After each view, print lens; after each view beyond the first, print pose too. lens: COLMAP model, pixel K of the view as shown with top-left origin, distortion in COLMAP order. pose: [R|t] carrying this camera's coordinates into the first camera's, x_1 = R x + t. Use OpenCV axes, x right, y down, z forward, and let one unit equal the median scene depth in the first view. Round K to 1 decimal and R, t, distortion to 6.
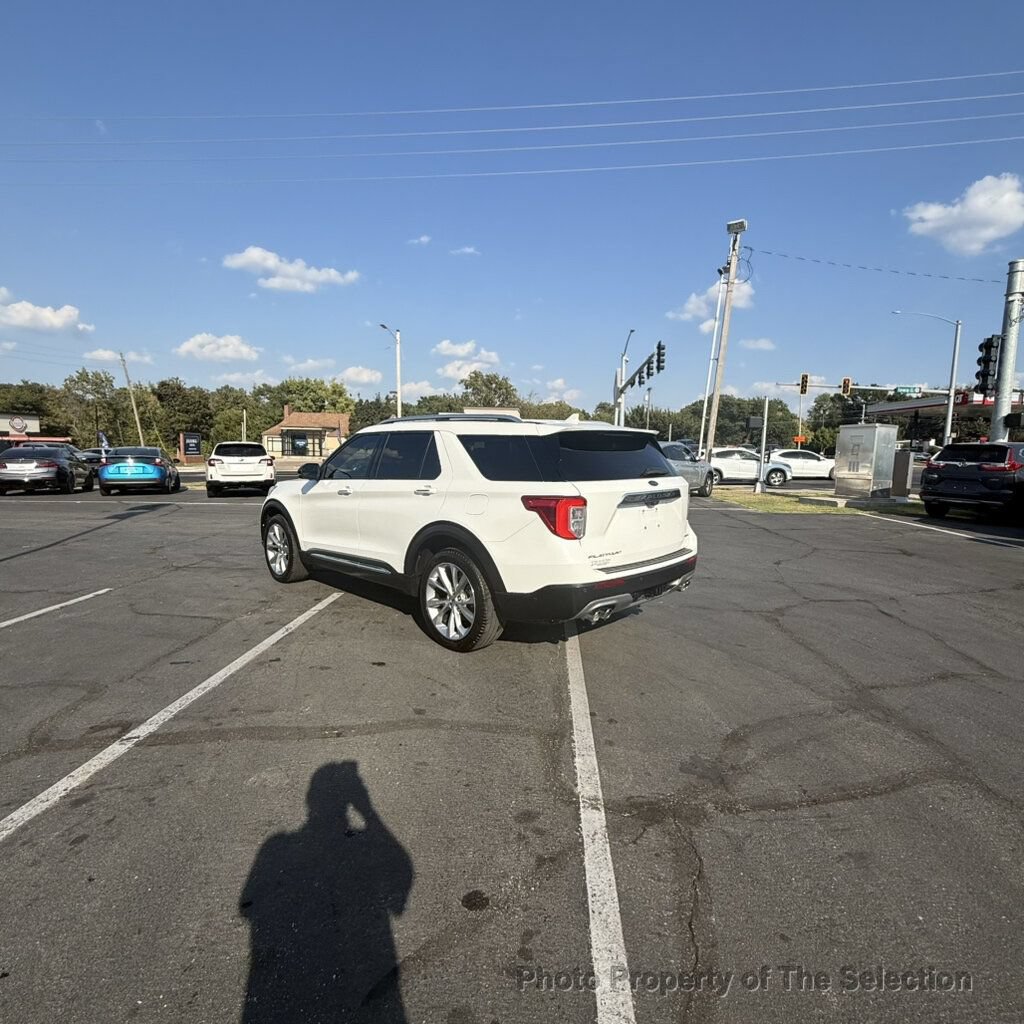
lens RADIAL K [[562.9, 0, 512.0], [0, 562.9, 512.0], [0, 0, 1]] dist [0.000540, -0.001061]
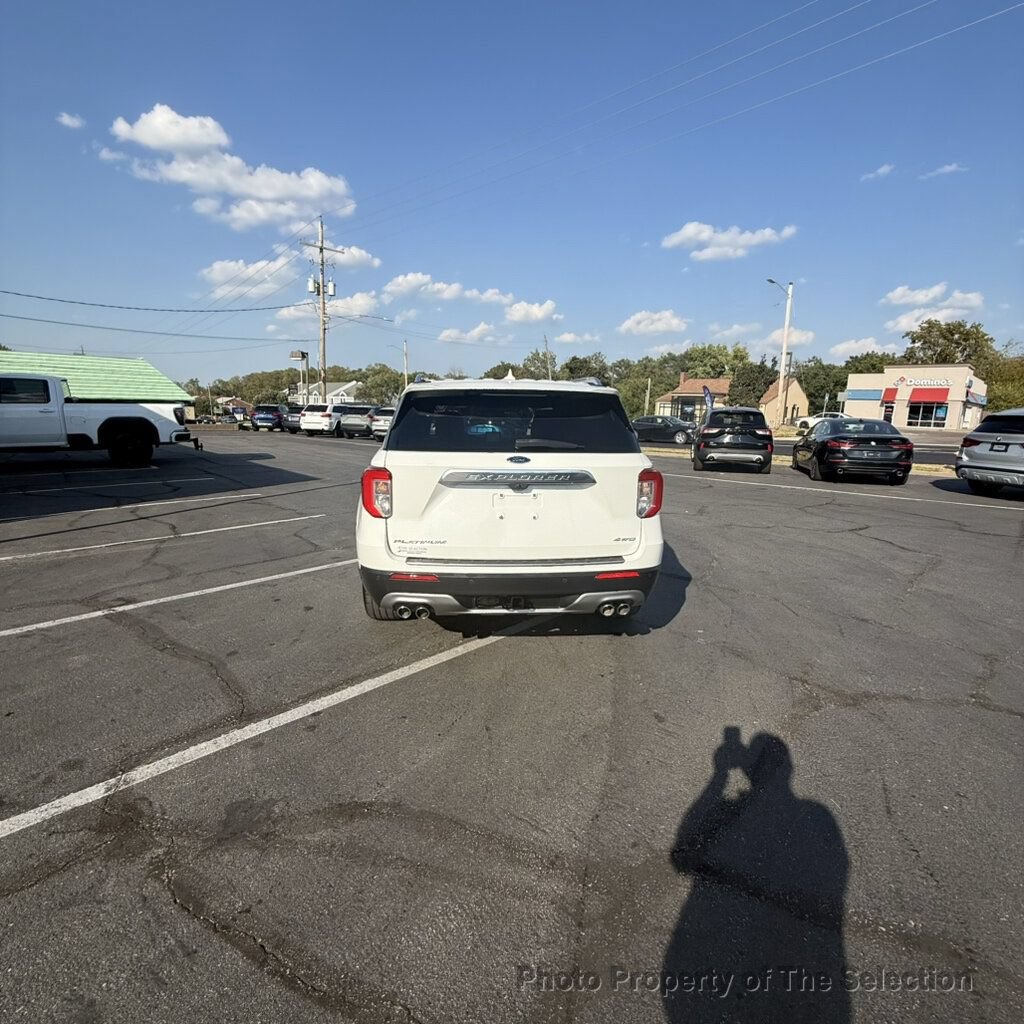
lens RADIAL K [[544.7, 0, 510.7], [0, 544.7, 503.8], [0, 0, 1]] dist [-0.000003, -0.000324]
pose [[0.753125, 0.114931, -0.647760, 0.585773], [-0.082439, 0.993348, 0.080401, -0.041271], [0.652691, -0.007151, 0.757590, 0.364441]]
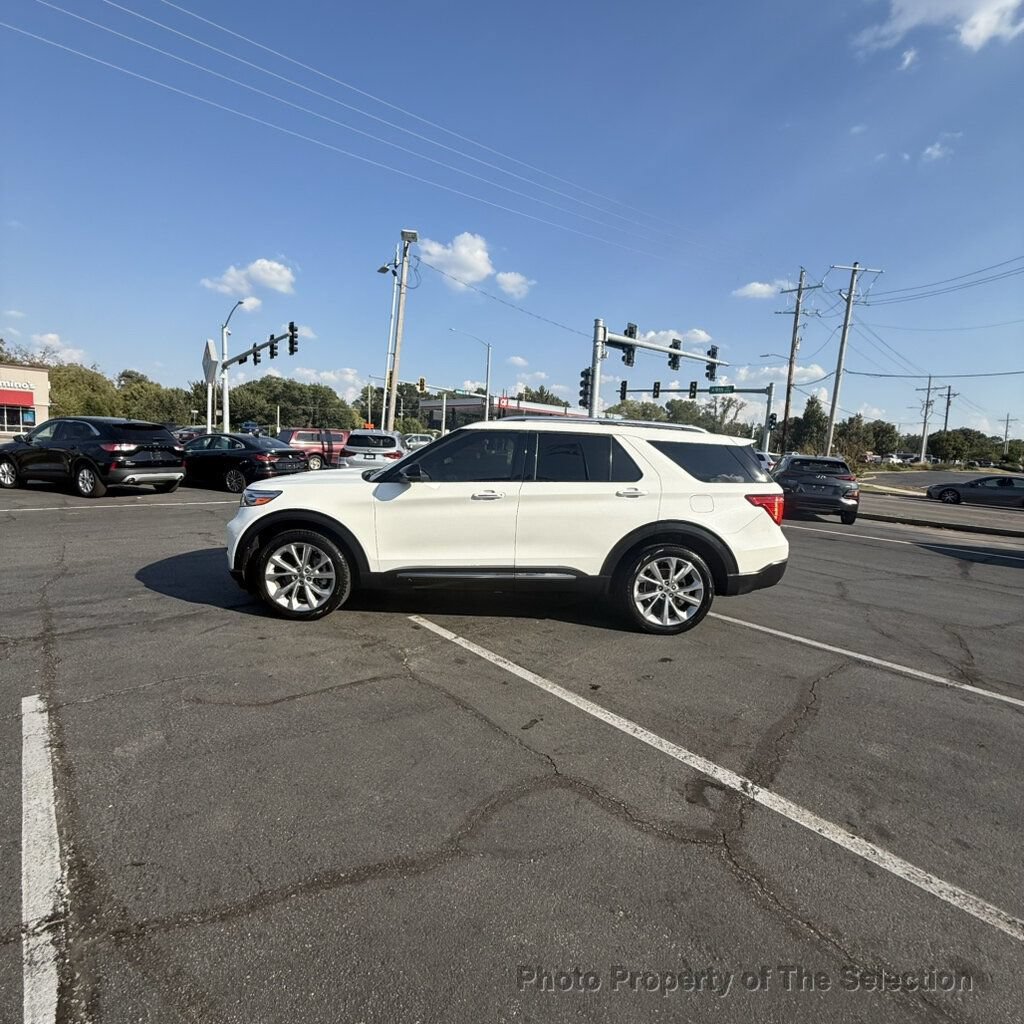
lens RADIAL K [[544.7, 0, 510.7], [0, 544.7, 503.8], [0, 0, 1]] dist [-0.000003, -0.000324]
pose [[0.710136, -0.055752, 0.701854, -0.916941], [0.040587, 0.998444, 0.038245, -0.058244], [-0.702894, 0.001327, 0.711293, 0.385949]]
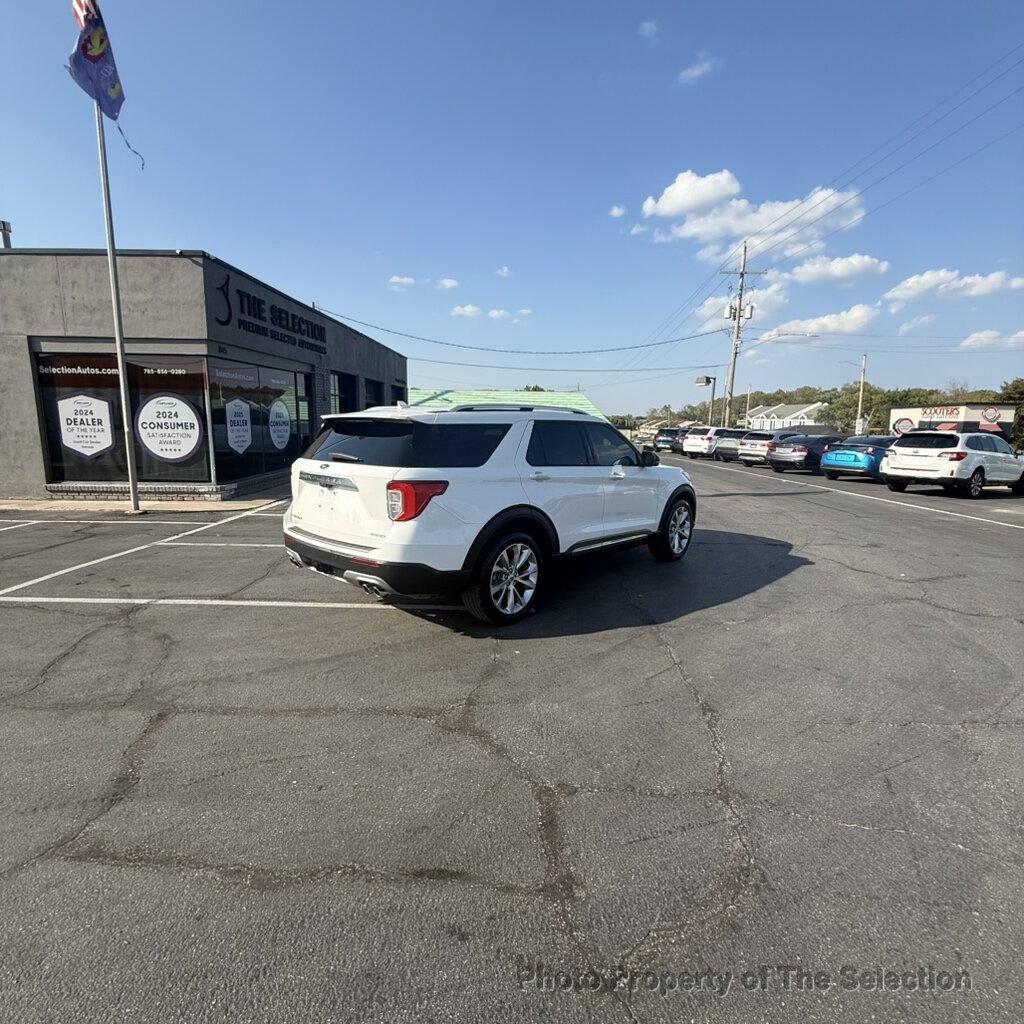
lens RADIAL K [[544.7, 0, 510.7], [0, 544.7, 503.8], [0, 0, 1]] dist [-0.000003, -0.000324]
pose [[0.046744, 0.134068, -0.989869, 1.059064], [-0.127021, 0.983706, 0.127235, -0.128859], [0.990798, 0.119786, 0.063012, 1.055580]]
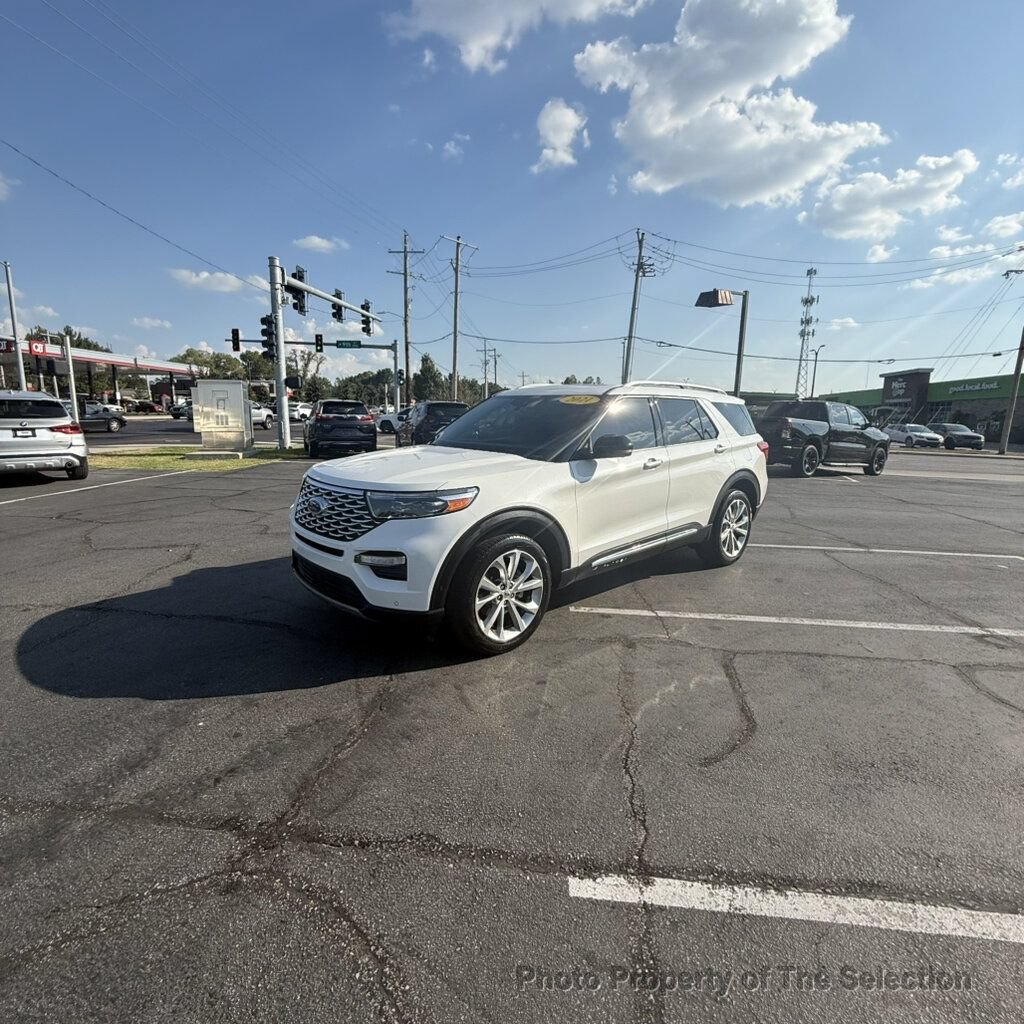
lens RADIAL K [[544.7, 0, 510.7], [0, 544.7, 503.8], [0, 0, 1]] dist [-0.000003, -0.000324]
pose [[0.050716, -0.178104, 0.982704, -1.195942], [0.098783, 0.980040, 0.172523, -0.149592], [-0.993816, 0.088324, 0.067297, 1.224403]]
